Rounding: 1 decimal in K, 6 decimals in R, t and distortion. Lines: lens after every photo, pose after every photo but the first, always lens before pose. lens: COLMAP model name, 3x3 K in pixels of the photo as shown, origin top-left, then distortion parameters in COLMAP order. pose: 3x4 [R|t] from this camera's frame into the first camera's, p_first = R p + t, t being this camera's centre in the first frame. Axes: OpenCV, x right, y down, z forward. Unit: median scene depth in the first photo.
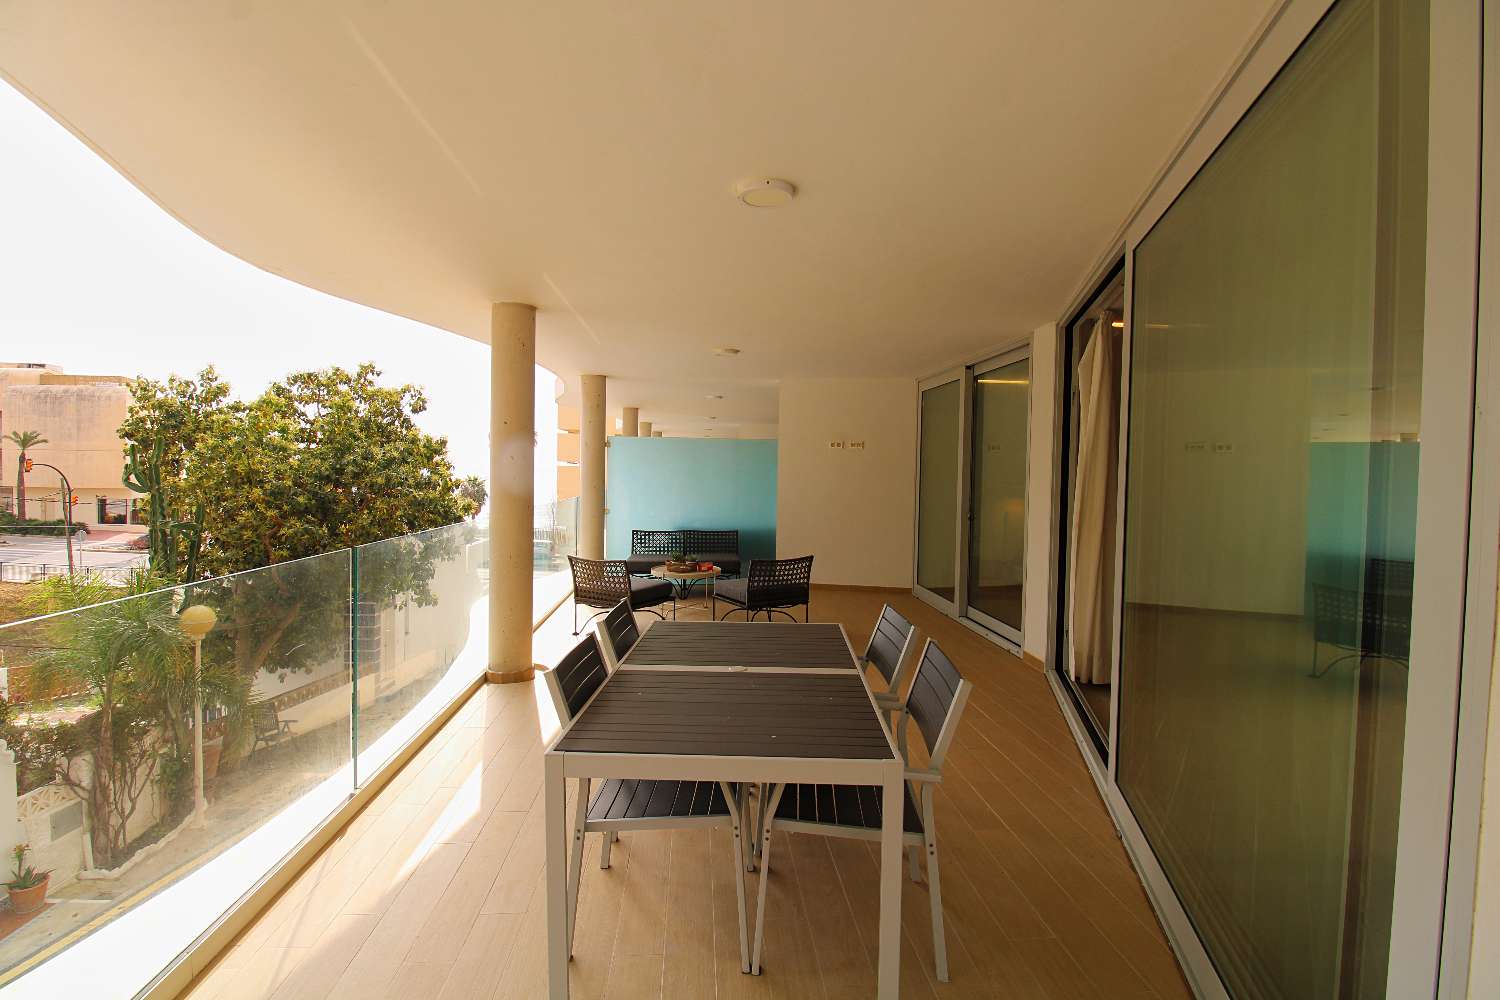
lens RADIAL K [[695.3, 0, 749.1], [0, 695.3, 501.4], [0, 0, 1]] dist [0.004988, -0.000911]
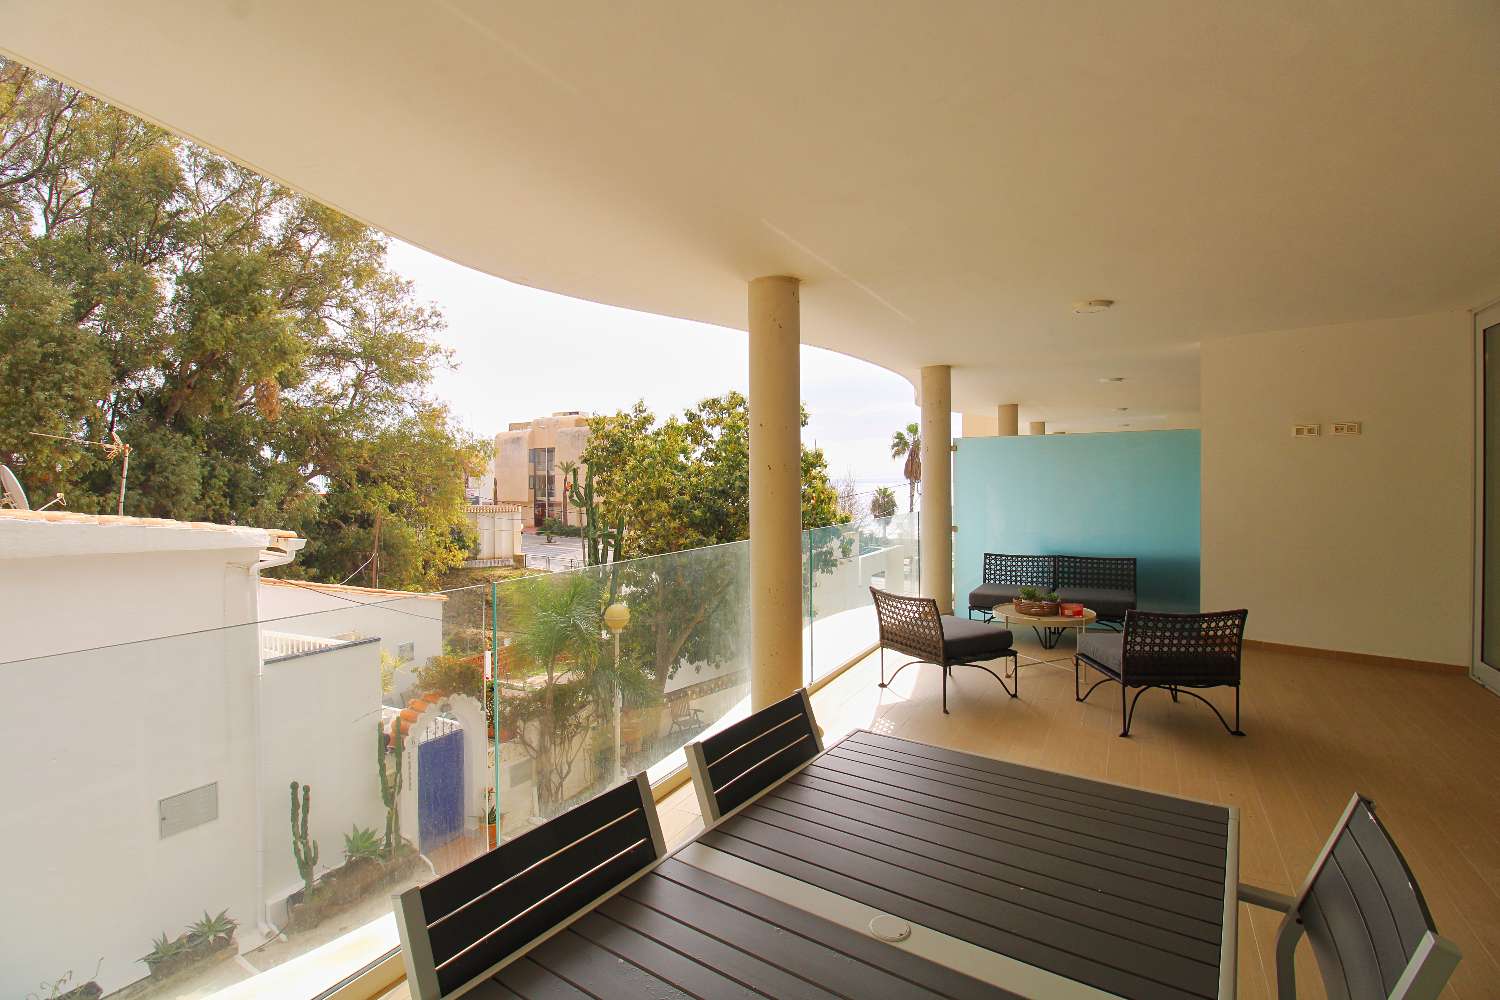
lens RADIAL K [[695.3, 0, 752.1], [0, 695.3, 497.1], [0, 0, 1]] dist [0.004988, -0.000911]
pose [[0.836763, -0.011913, -0.547436, 0.034899], [0.001000, 0.999795, -0.020228, -0.005444], [0.547565, 0.016379, 0.836603, 0.129244]]
